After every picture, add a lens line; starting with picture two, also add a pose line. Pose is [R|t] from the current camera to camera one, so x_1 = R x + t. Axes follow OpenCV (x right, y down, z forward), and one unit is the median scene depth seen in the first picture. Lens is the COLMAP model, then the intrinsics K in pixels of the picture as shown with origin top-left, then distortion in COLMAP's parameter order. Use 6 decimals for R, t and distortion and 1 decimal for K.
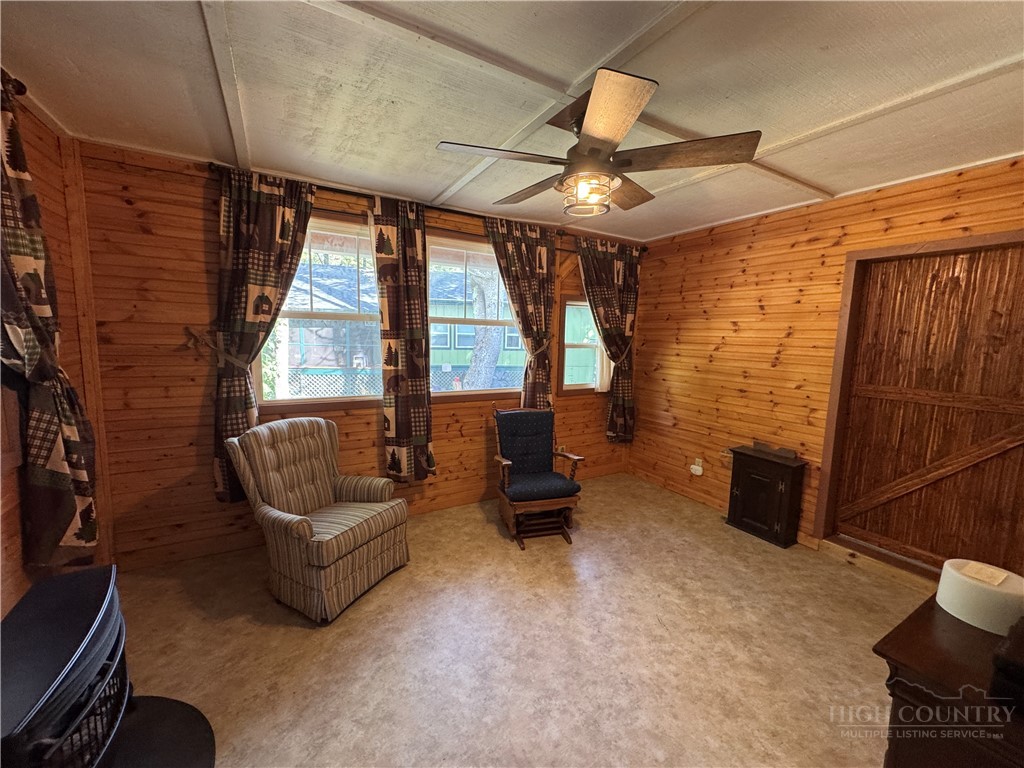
lens RADIAL K [[407.9, 0, 514.4], [0, 407.9, 383.1], [0, 0, 1]] dist [-0.000416, 0.000245]
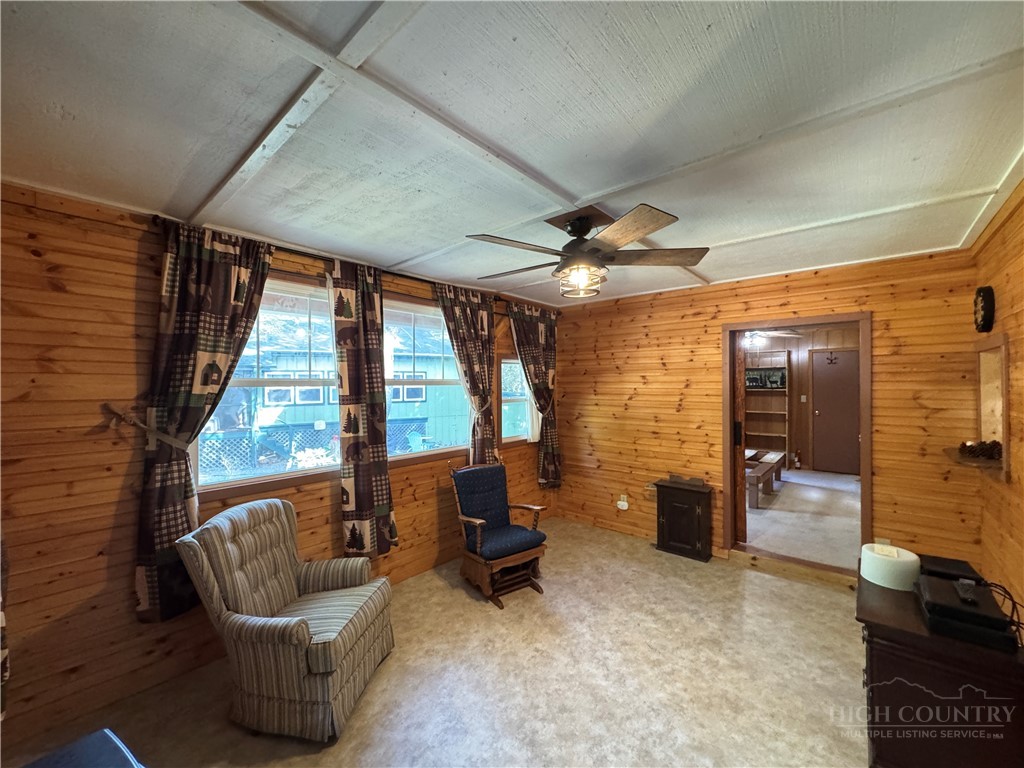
lens RADIAL K [[407.9, 0, 516.0], [0, 407.9, 383.0], [0, 0, 1]] dist [-0.000416, 0.000245]
pose [[0.945370, -0.029990, 0.324617, -0.282503], [0.067683, 0.992118, -0.105455, -0.036619], [-0.318896, 0.121666, 0.939948, -0.020886]]
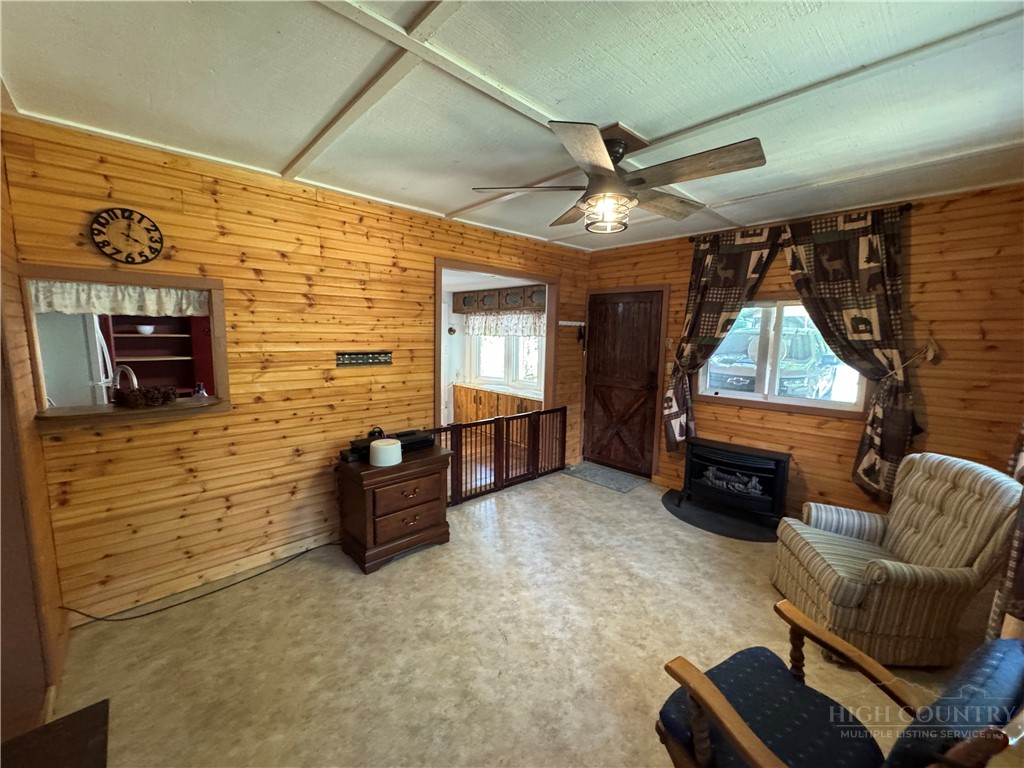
lens RADIAL K [[407.9, 0, 510.5], [0, 407.9, 386.3], [0, 0, 1]] dist [-0.000416, 0.000245]
pose [[-0.975715, -0.008206, -0.218892, 0.471166], [-0.061737, 0.969088, 0.238866, -0.182719], [0.210166, 0.246578, -0.946060, 1.483792]]
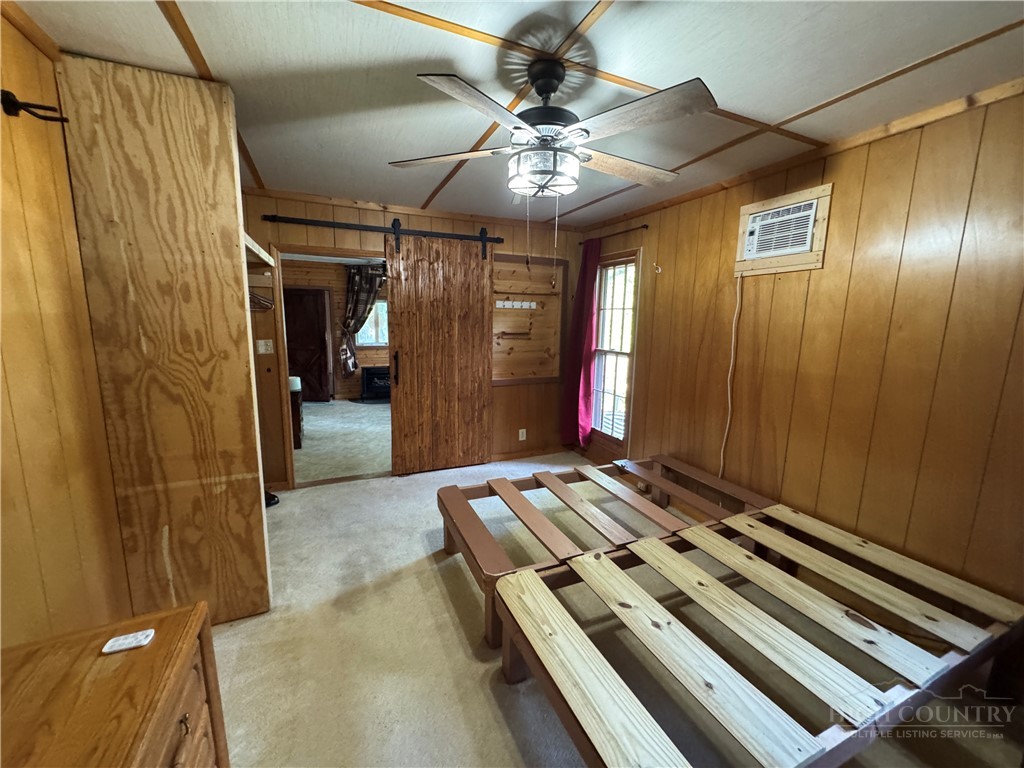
lens RADIAL K [[407.9, 0, 516.5], [0, 407.9, 383.7], [0, 0, 1]] dist [-0.000416, 0.000245]
pose [[-0.104554, 0.133468, -0.985523, 2.267487], [-0.141589, 0.978862, 0.147587, -0.168359], [0.984389, 0.154970, -0.083447, 1.638403]]
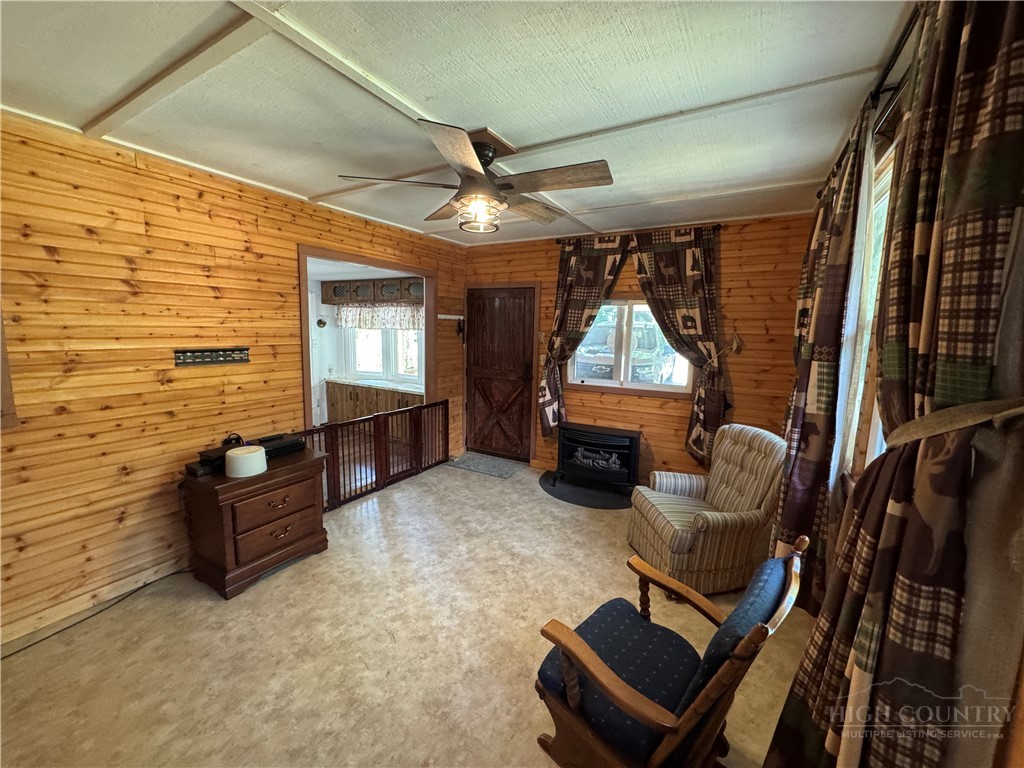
lens RADIAL K [[407.9, 0, 512.8], [0, 407.9, 385.9], [0, 0, 1]] dist [-0.000416, 0.000245]
pose [[-0.871874, 0.030647, -0.488770, 0.471465], [-0.098711, 0.966558, 0.236687, -0.196437], [0.479679, 0.254609, -0.839692, 1.501743]]
